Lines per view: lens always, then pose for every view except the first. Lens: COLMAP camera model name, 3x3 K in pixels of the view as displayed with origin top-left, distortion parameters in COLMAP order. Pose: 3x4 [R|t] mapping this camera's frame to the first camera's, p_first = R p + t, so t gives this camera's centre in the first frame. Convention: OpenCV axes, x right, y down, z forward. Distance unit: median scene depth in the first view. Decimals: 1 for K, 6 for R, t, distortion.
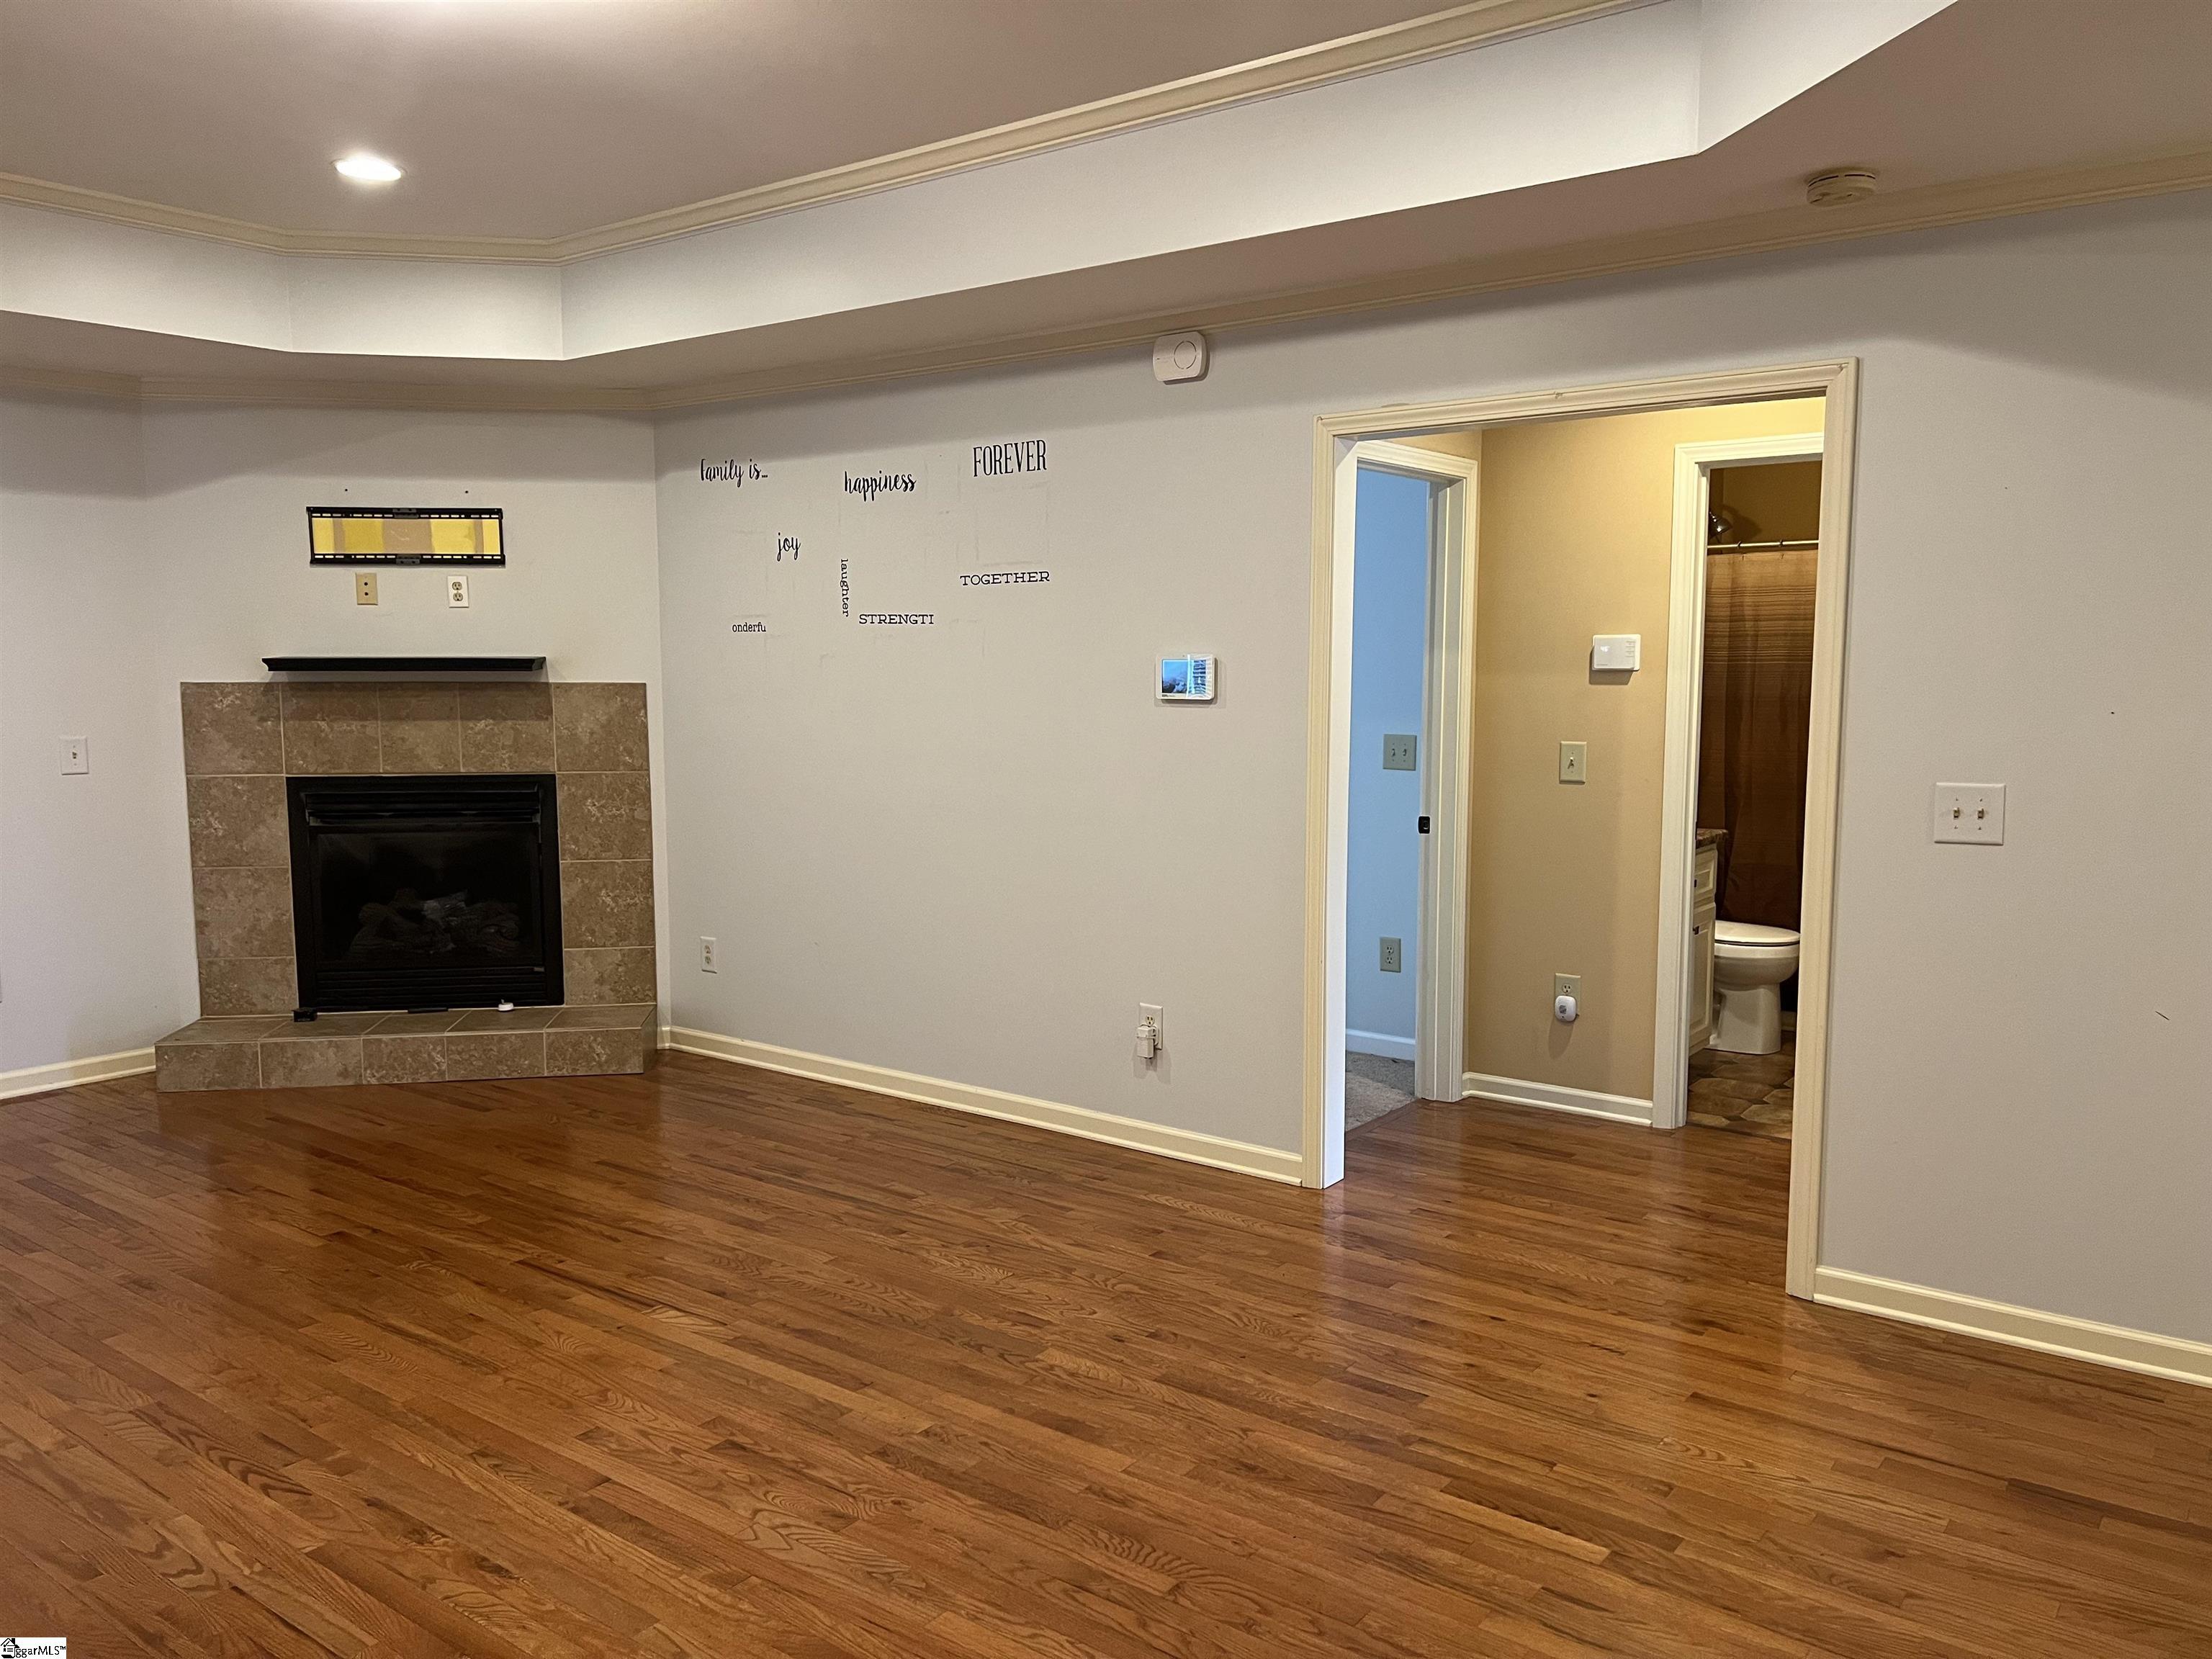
lens RADIAL K [[1670.4, 0, 1092.8], [0, 1670.4, 809.9], [0, 0, 1]] dist [0.093119, -0.108624]
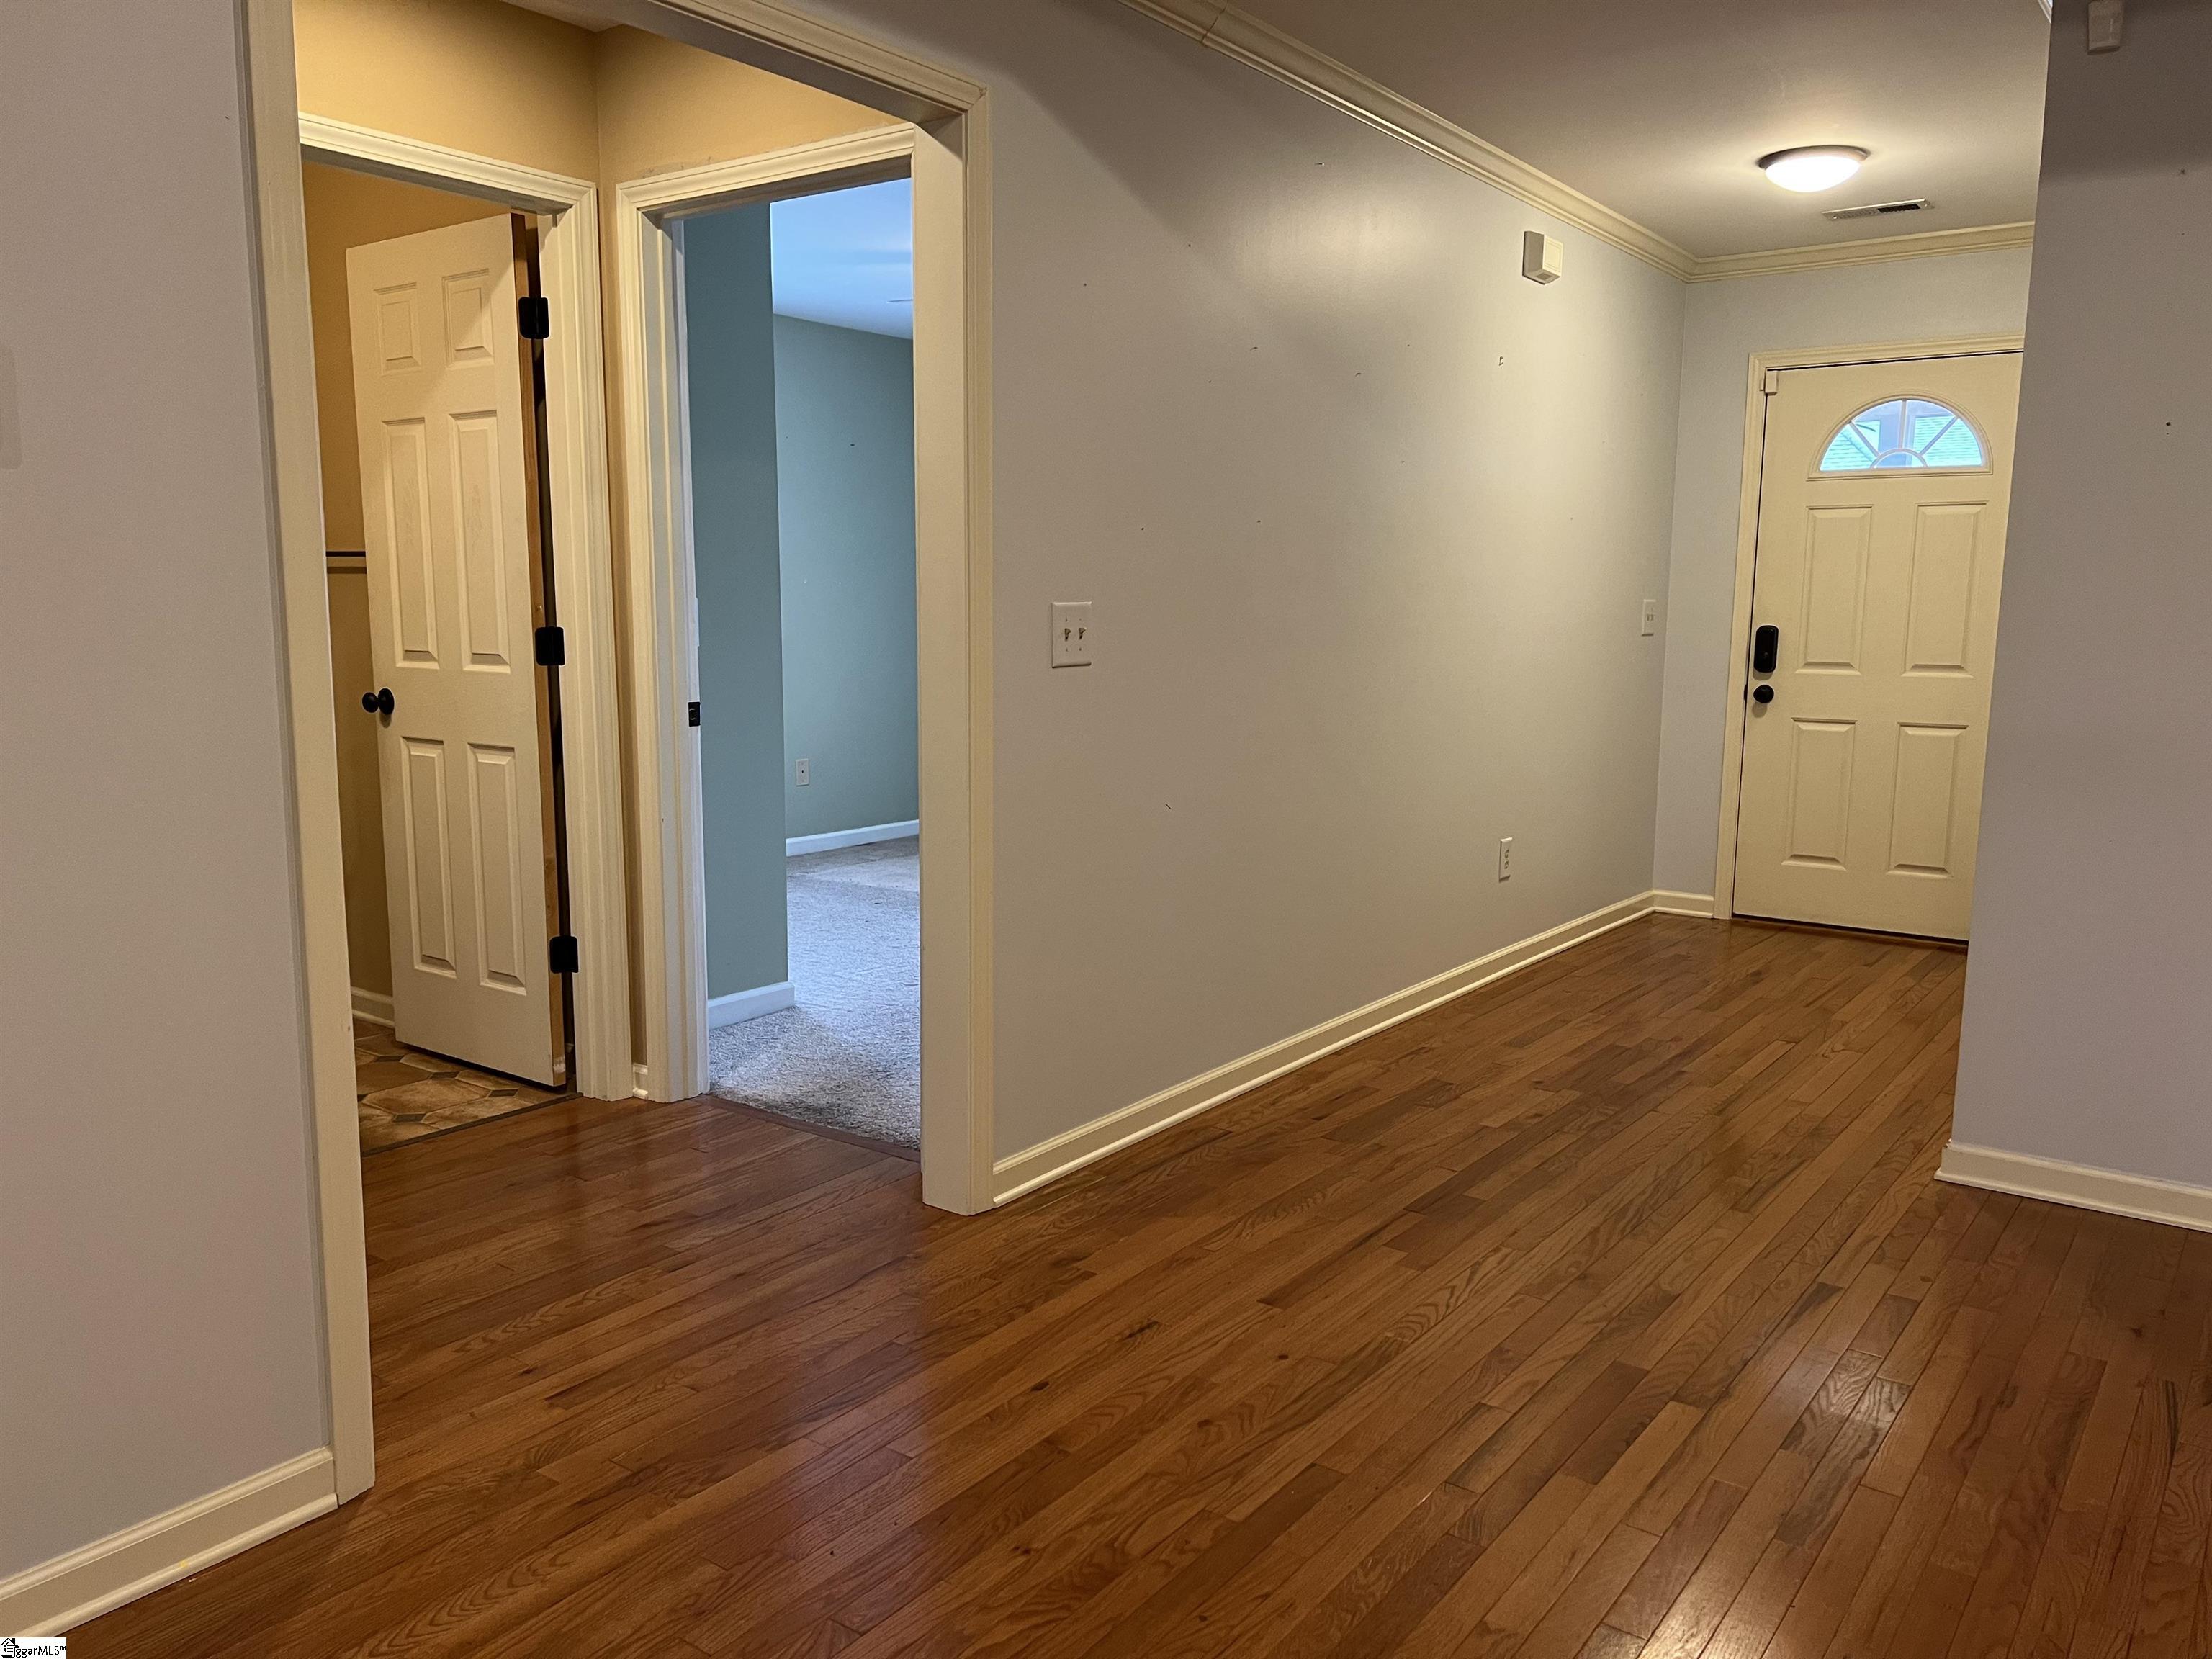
lens RADIAL K [[1657.6, 0, 1113.0], [0, 1657.6, 845.0], [0, 0, 1]] dist [0.052881, -0.056811]
pose [[-0.032572, -0.146289, 0.988706, -0.318109], [0.083452, 0.985378, 0.148545, -0.012321], [-0.995979, 0.087348, -0.019887, 0.763203]]
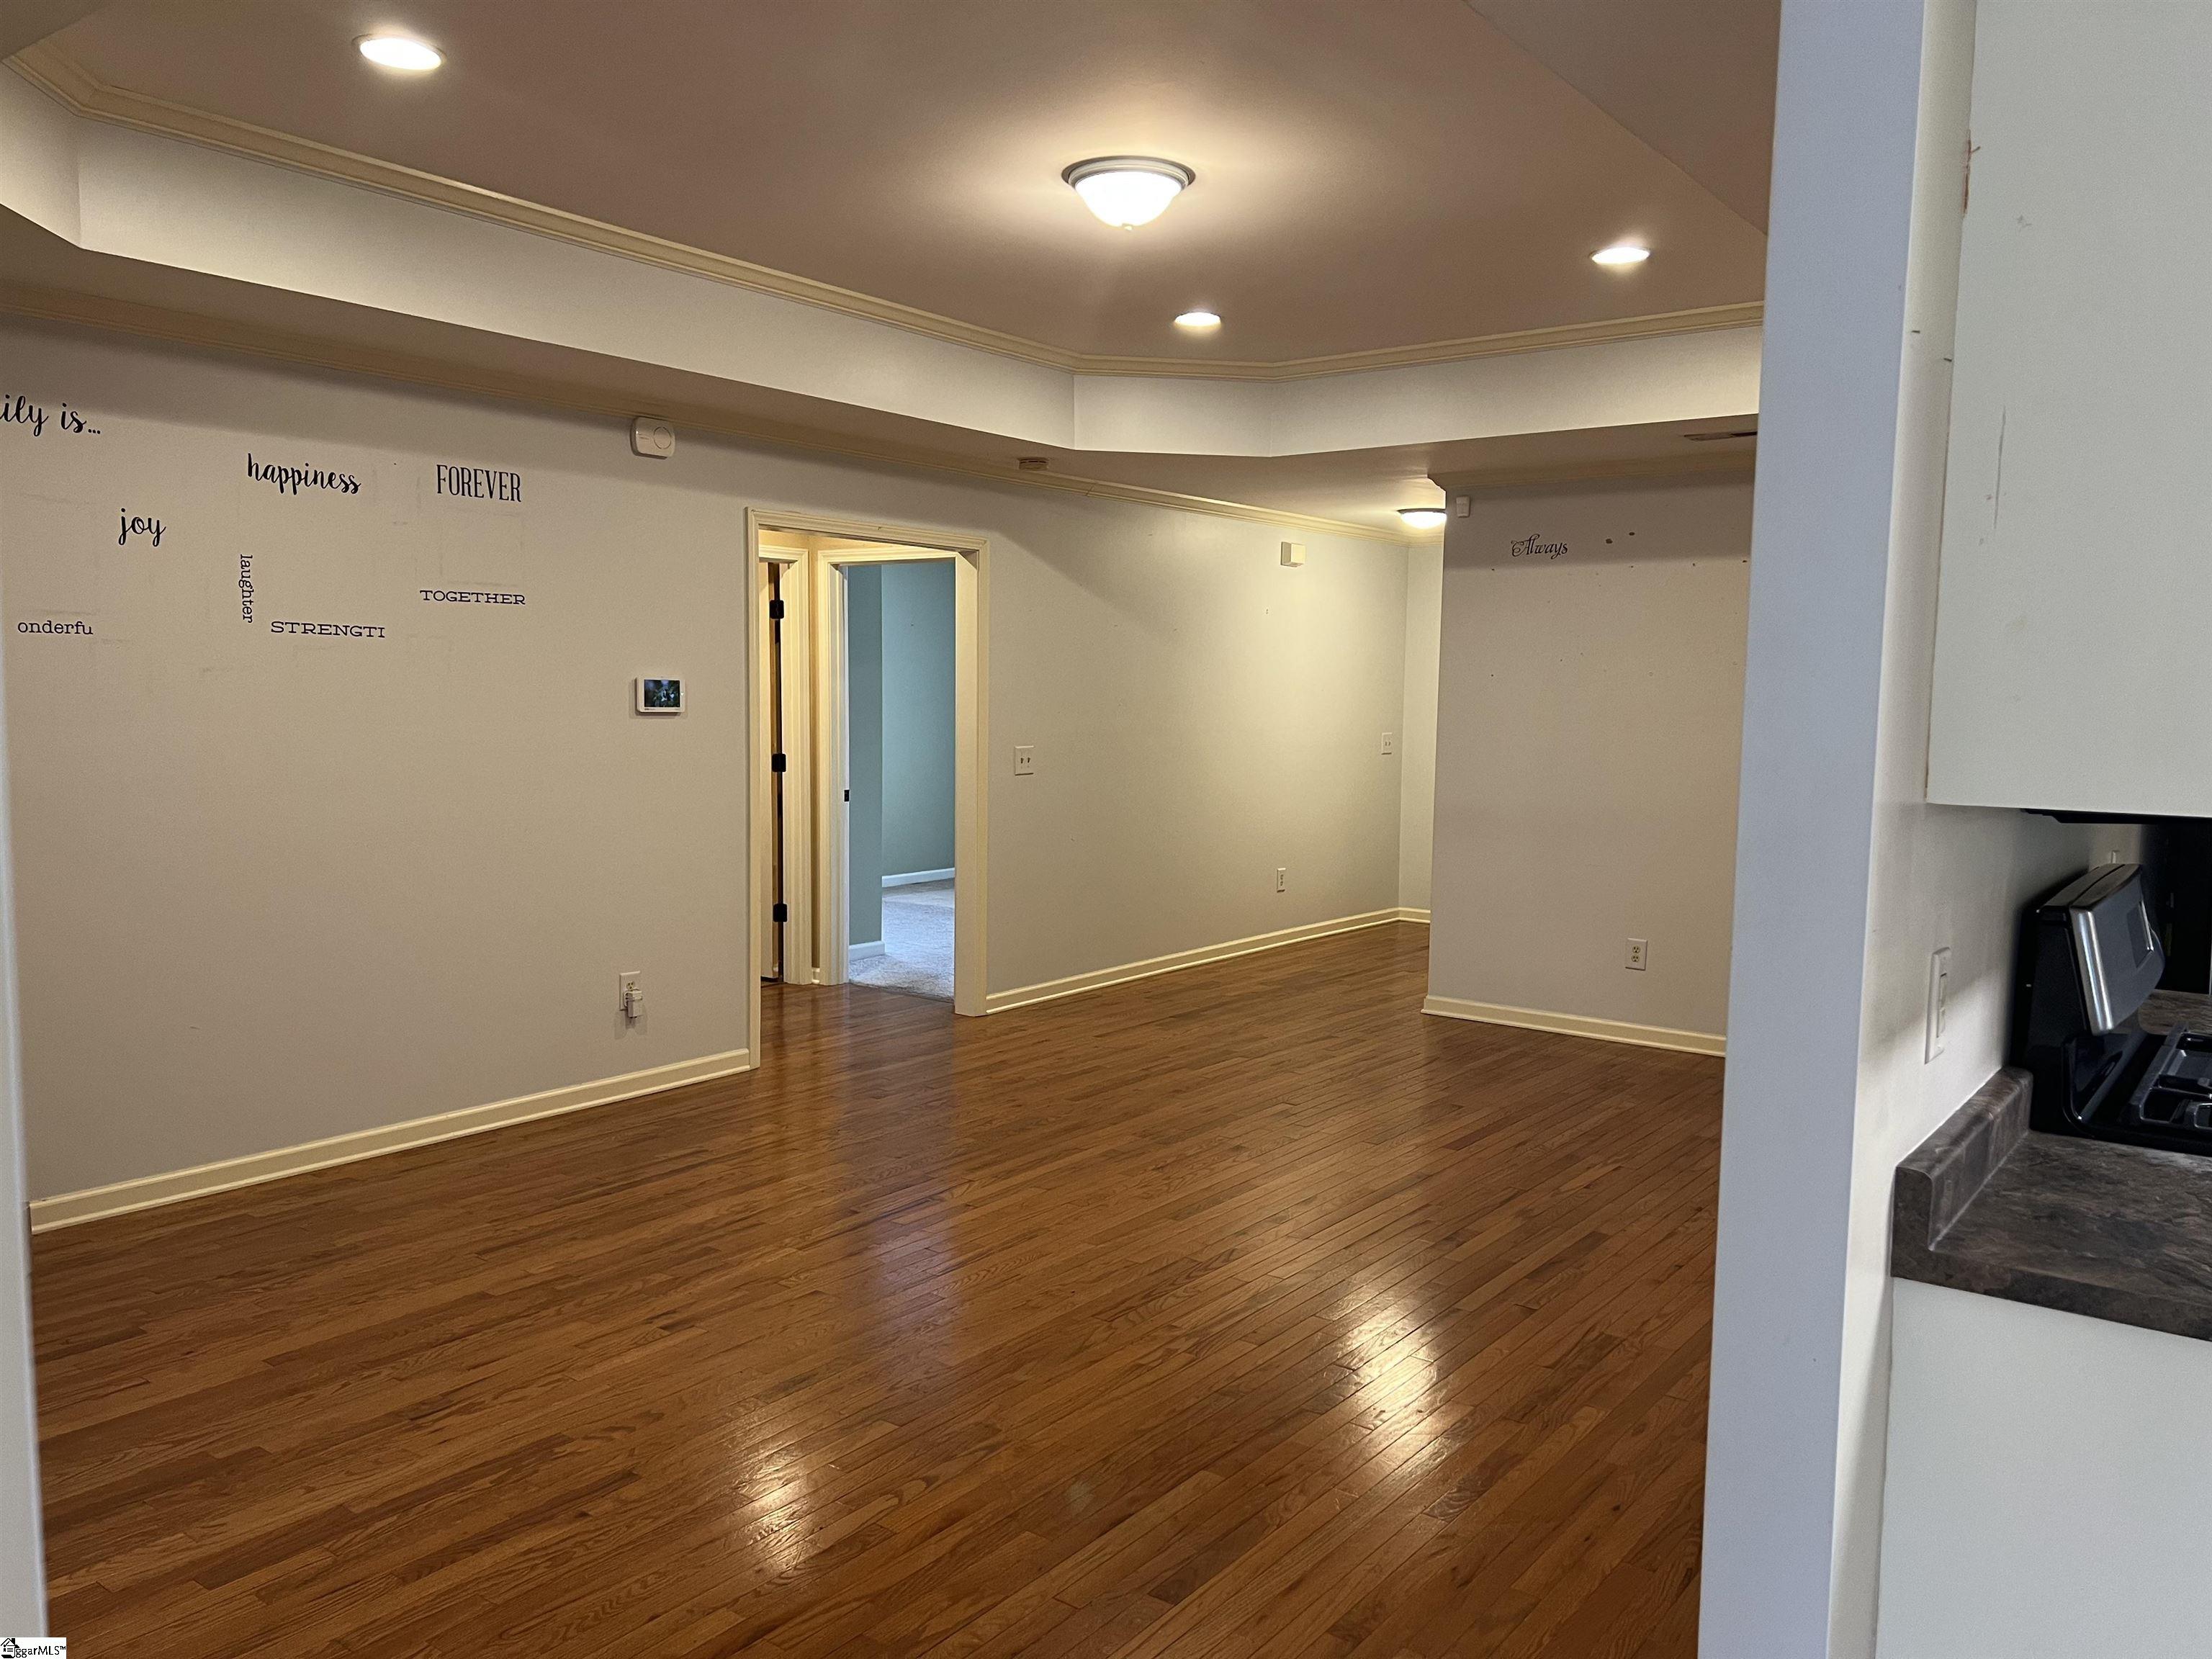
lens RADIAL K [[1657.6, 0, 1113.0], [0, 1657.6, 845.0], [0, 0, 1]] dist [0.052881, -0.056811]
pose [[-0.015261, -0.093759, 0.995478, -1.192736], [0.078616, 0.992399, 0.094675, -0.060574], [-0.996788, 0.079705, -0.007774, 0.692495]]
